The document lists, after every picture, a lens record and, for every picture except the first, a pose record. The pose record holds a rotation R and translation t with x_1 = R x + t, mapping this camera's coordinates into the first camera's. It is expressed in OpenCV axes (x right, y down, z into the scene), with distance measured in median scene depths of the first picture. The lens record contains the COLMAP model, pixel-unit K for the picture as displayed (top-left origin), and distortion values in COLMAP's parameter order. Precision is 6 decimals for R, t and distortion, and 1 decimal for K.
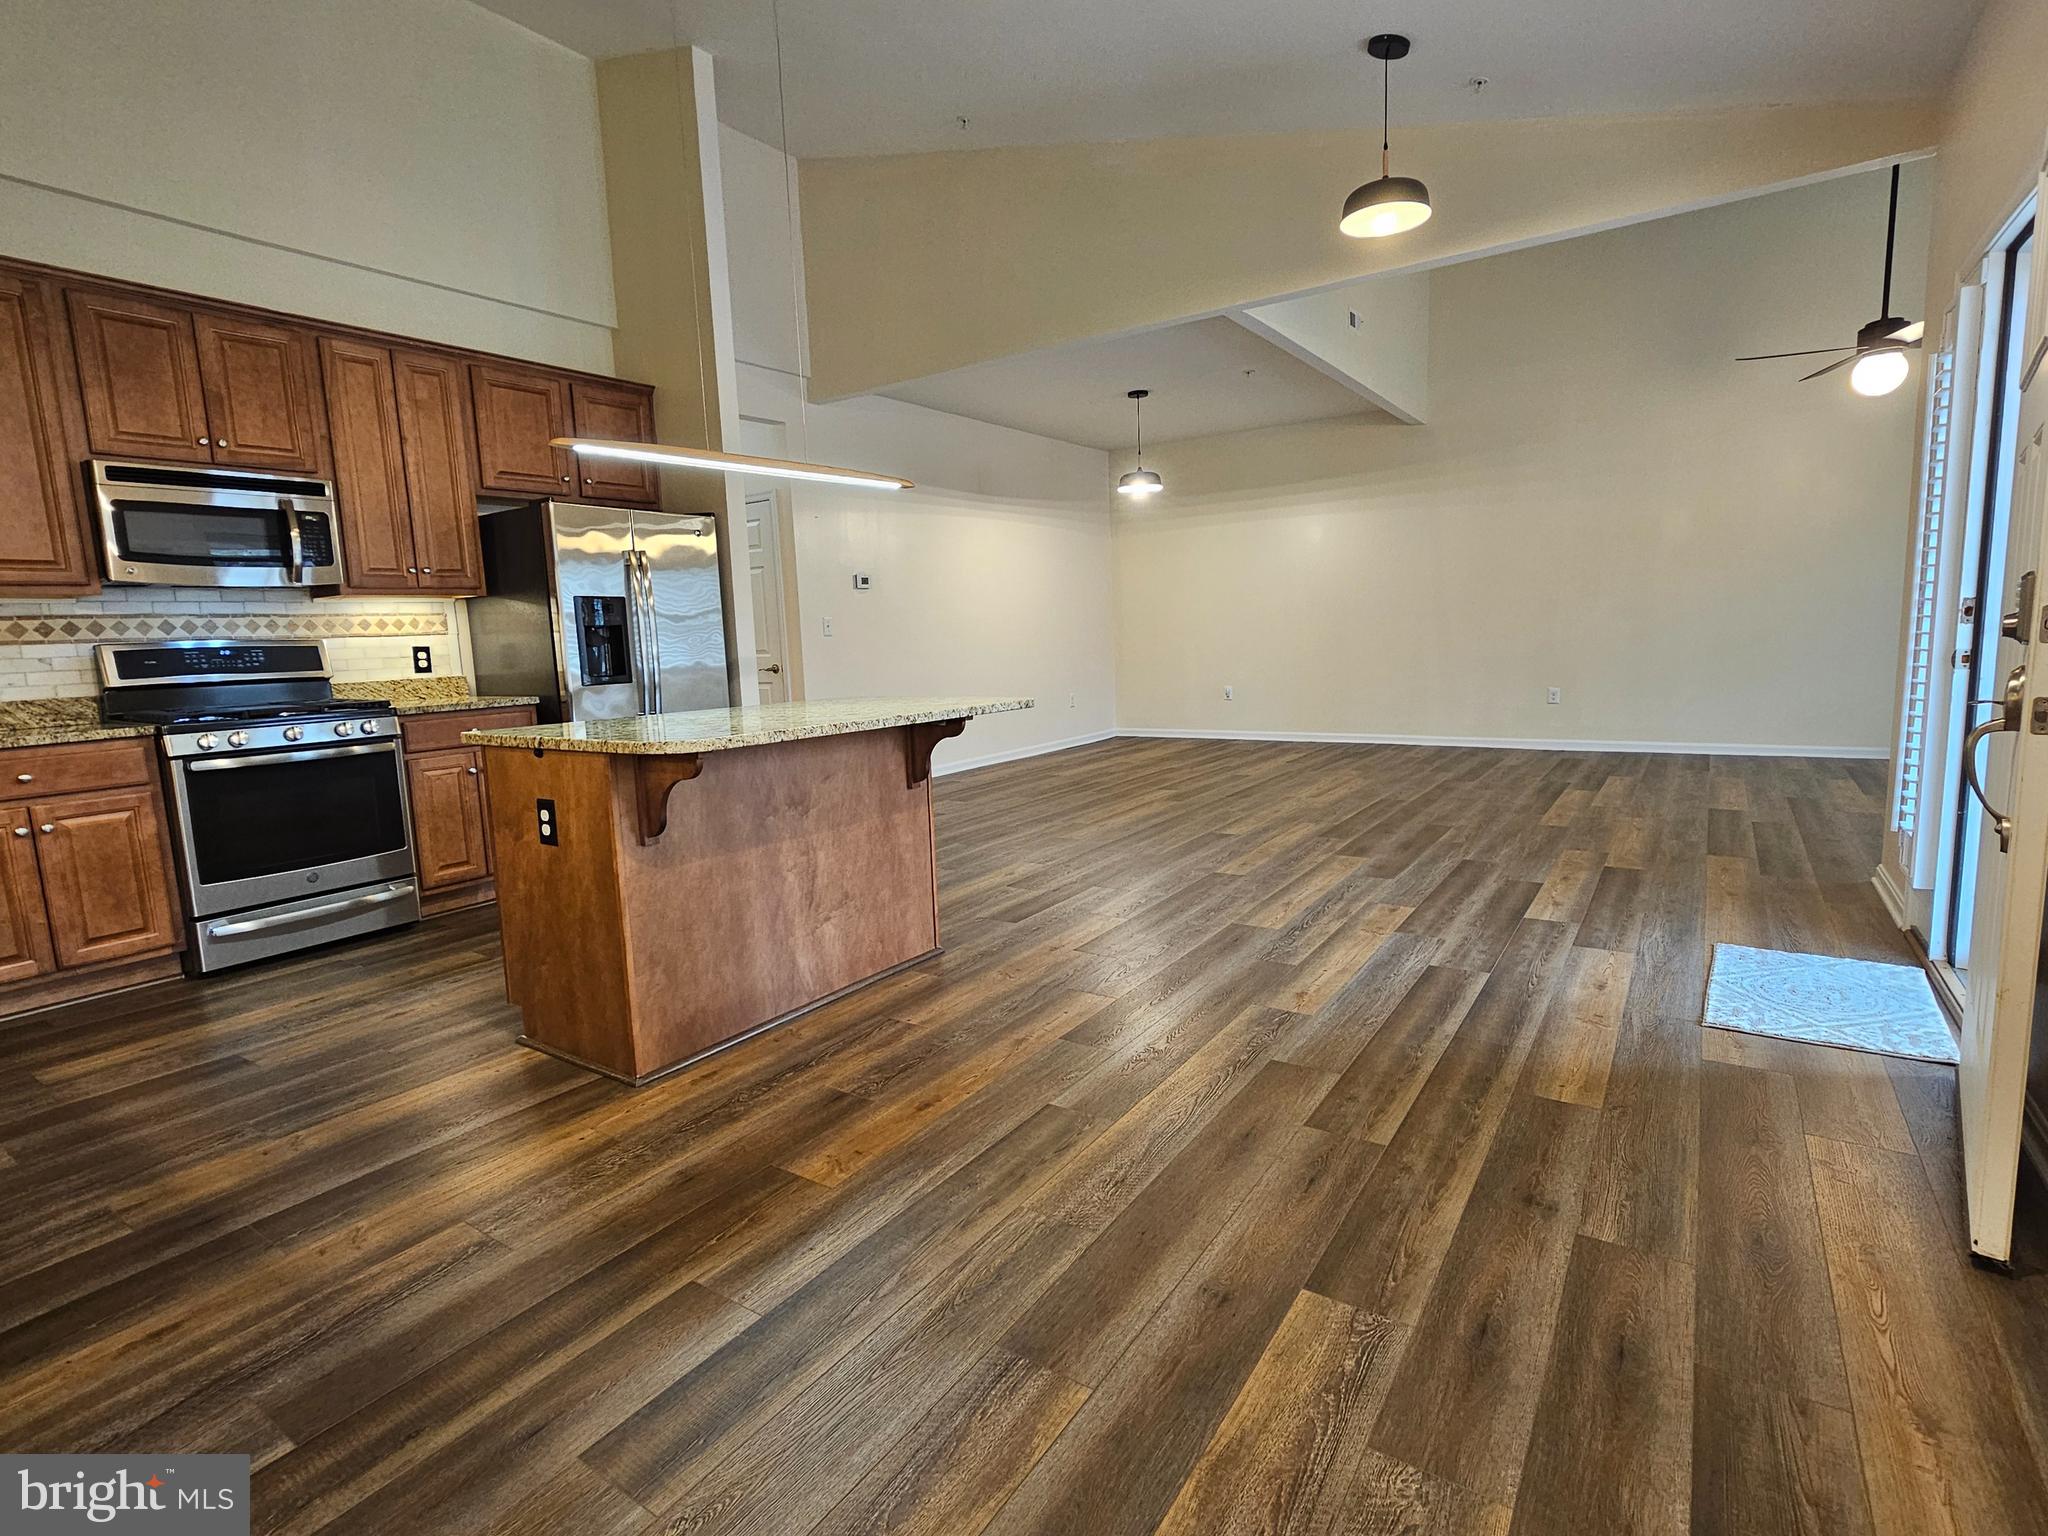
lens RADIAL K [[1005.5, 0, 1015.7], [0, 1005.5, 770.2], [0, 0, 1]] dist [-0.002381, 0.001415]
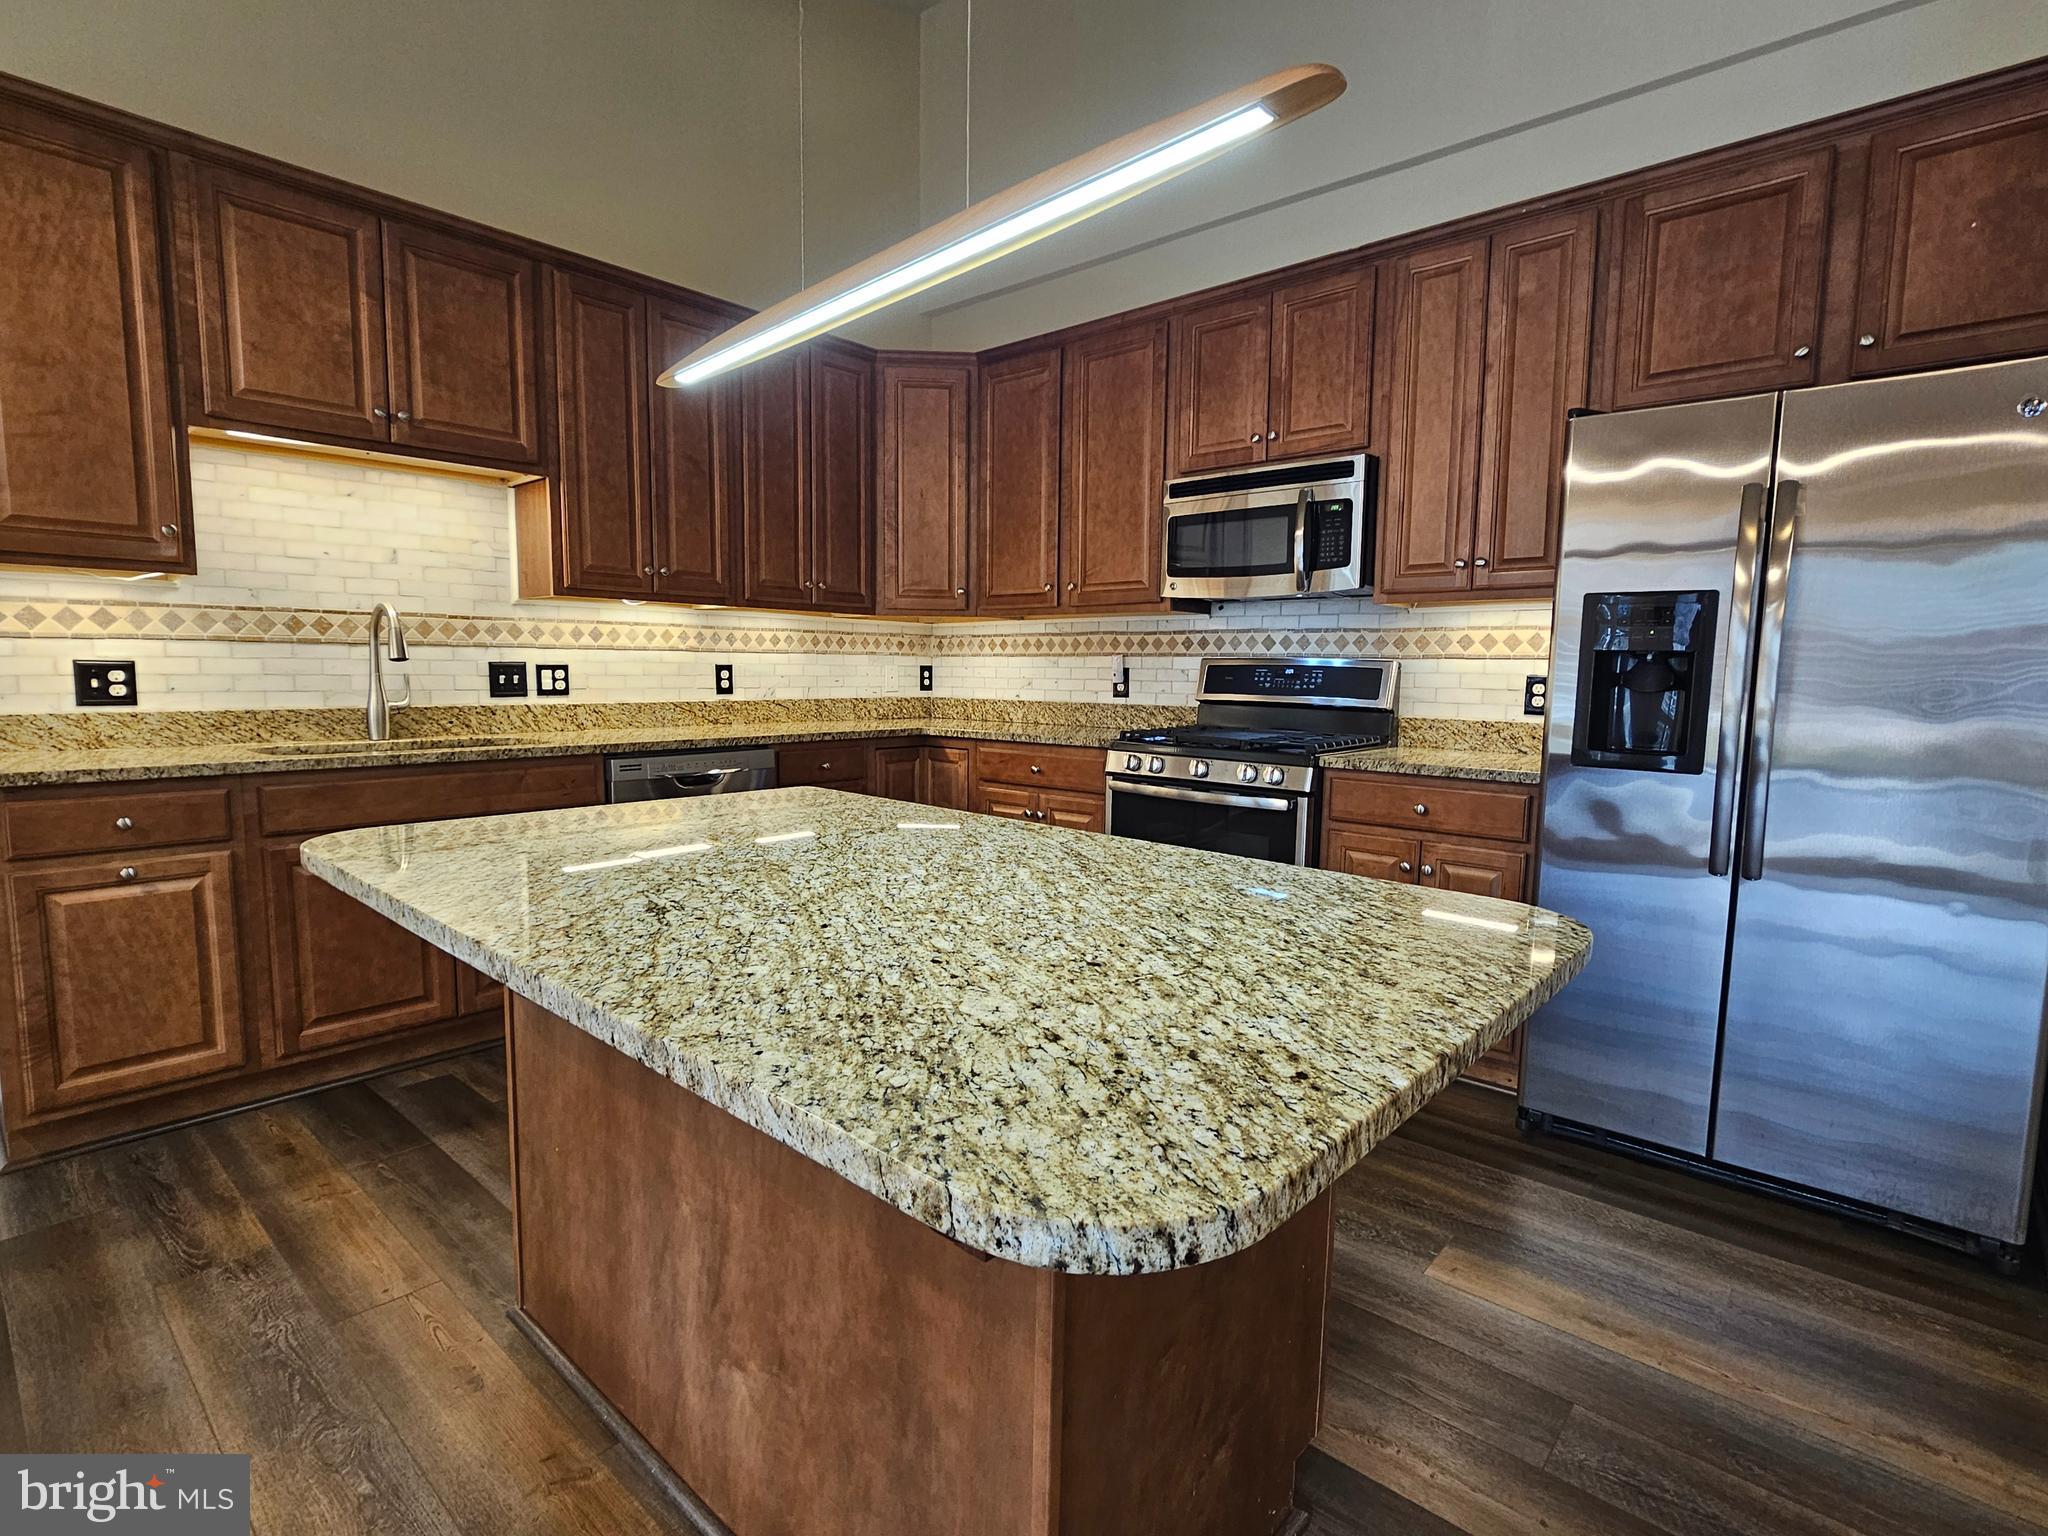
lens RADIAL K [[1002.1, 0, 1019.8], [0, 1002.1, 769.7], [0, 0, 1]] dist [-0.001893, 0.000431]
pose [[-0.124534, 0.140204, -0.982260, 0.150683], [-0.144783, 0.976802, 0.157781, -0.154764], [0.981595, 0.161863, -0.101346, 0.975498]]
